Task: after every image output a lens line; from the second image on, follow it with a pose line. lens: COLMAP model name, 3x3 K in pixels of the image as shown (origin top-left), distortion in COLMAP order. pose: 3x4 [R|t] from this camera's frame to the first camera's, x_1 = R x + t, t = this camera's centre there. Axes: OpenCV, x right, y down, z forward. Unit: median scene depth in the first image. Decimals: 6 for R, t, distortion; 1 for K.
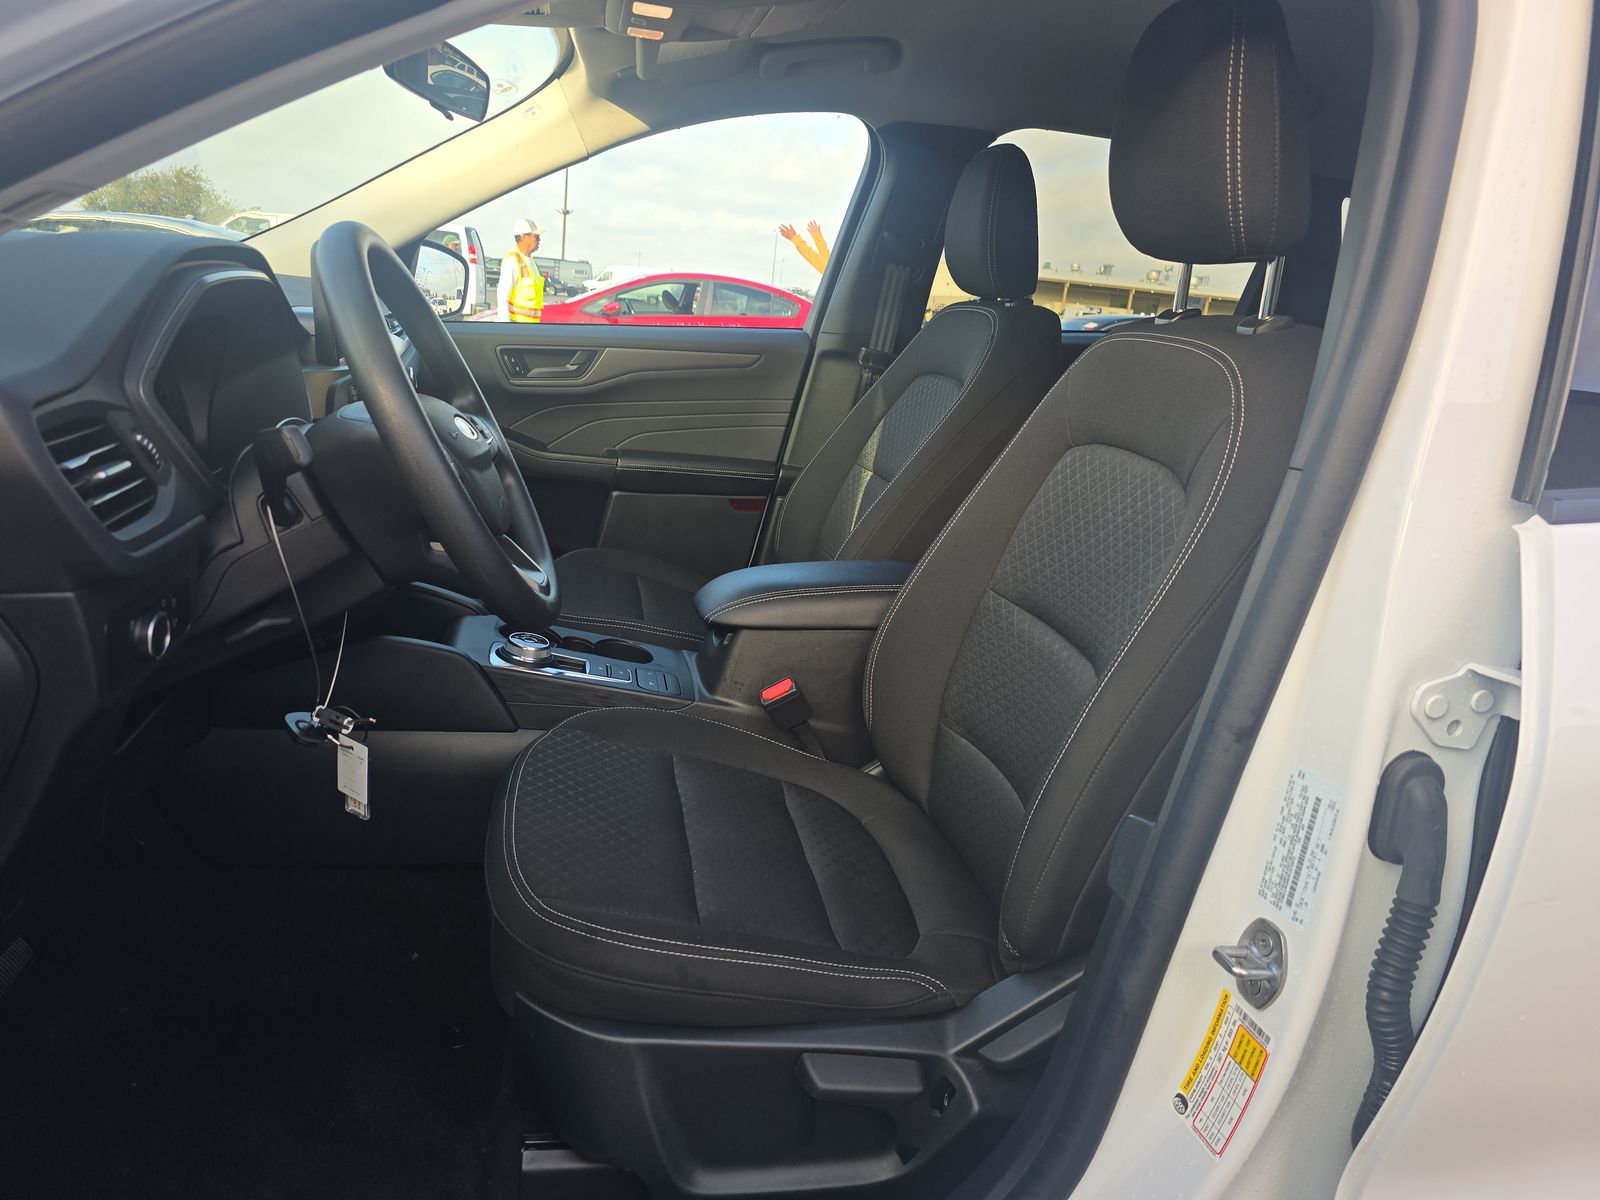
lens RADIAL K [[1061.6, 0, 800.0], [0, 1061.6, 600.0], [0, 0, 1]] dist [0.056736, -0.054671]
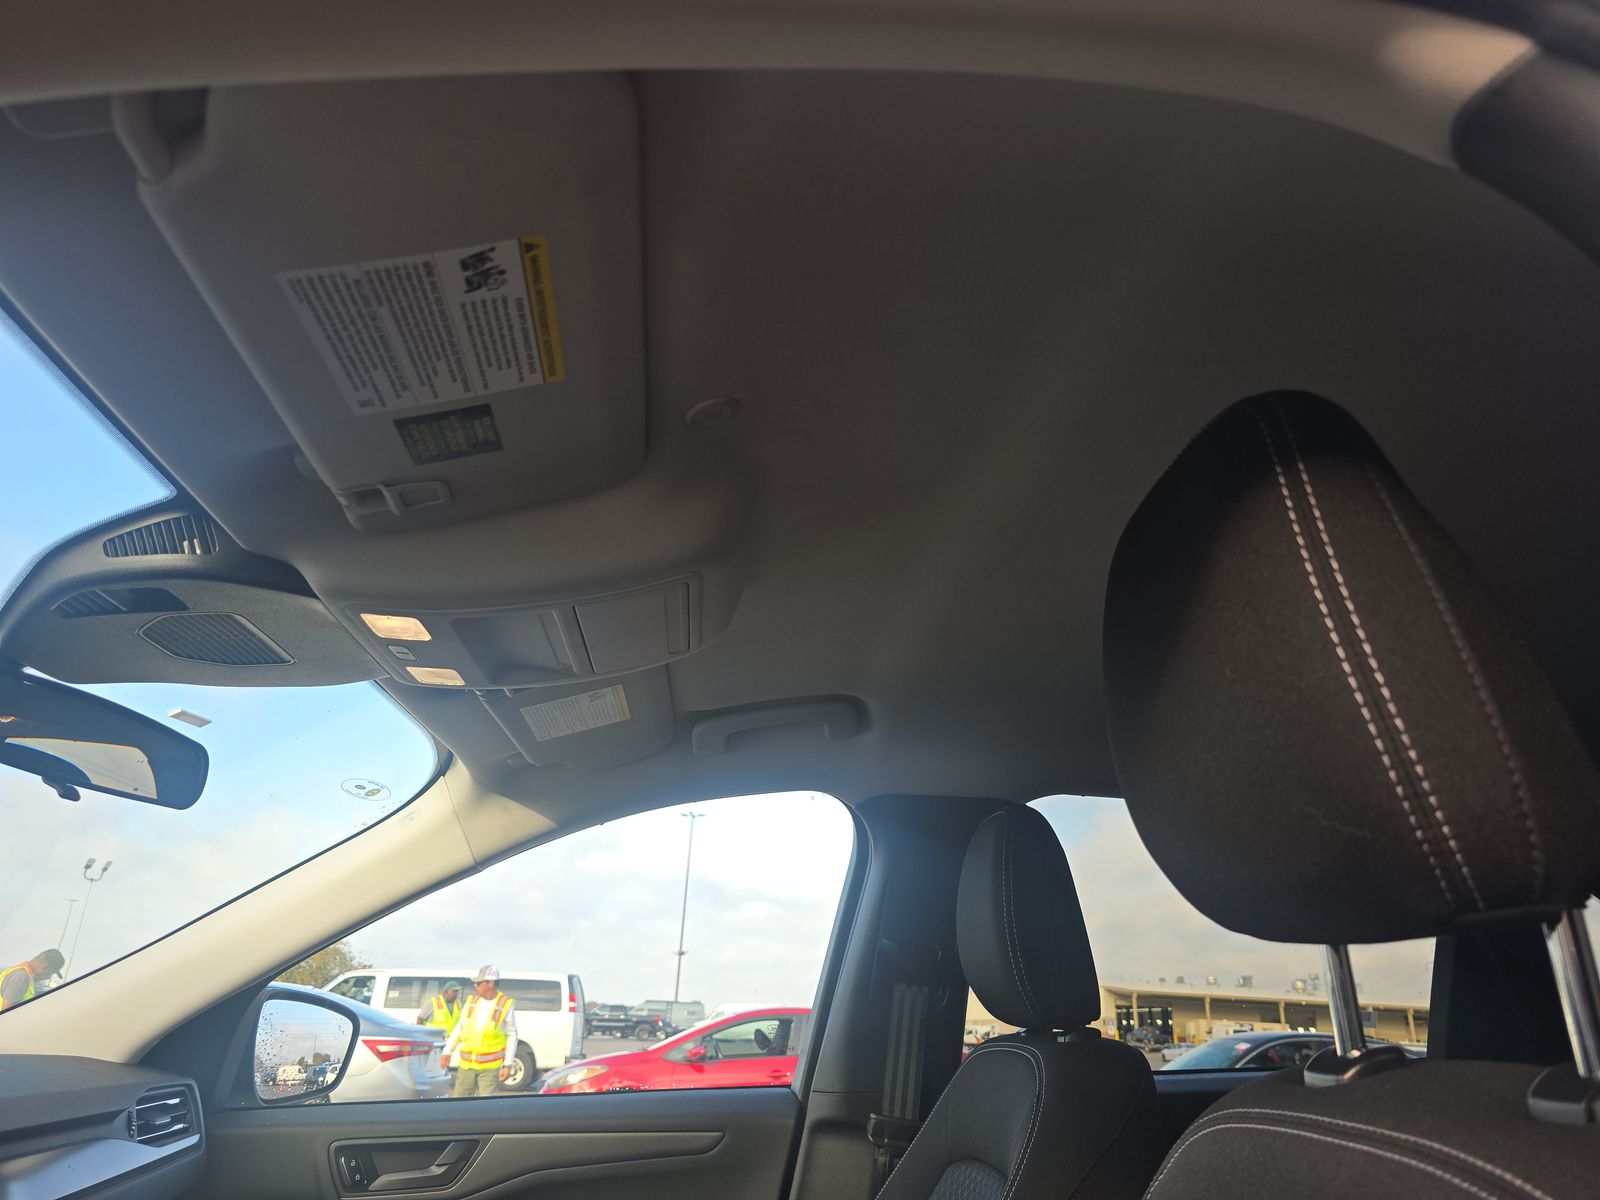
lens RADIAL K [[1061.6, 0, 800.0], [0, 1061.6, 600.0], [0, 0, 1]] dist [0.056736, -0.054671]
pose [[0.992826, -0.087753, -0.081215, 0.095363], [0.019679, 0.789900, -0.612920, -0.079379], [0.117937, 0.606924, 0.785960, 0.270045]]
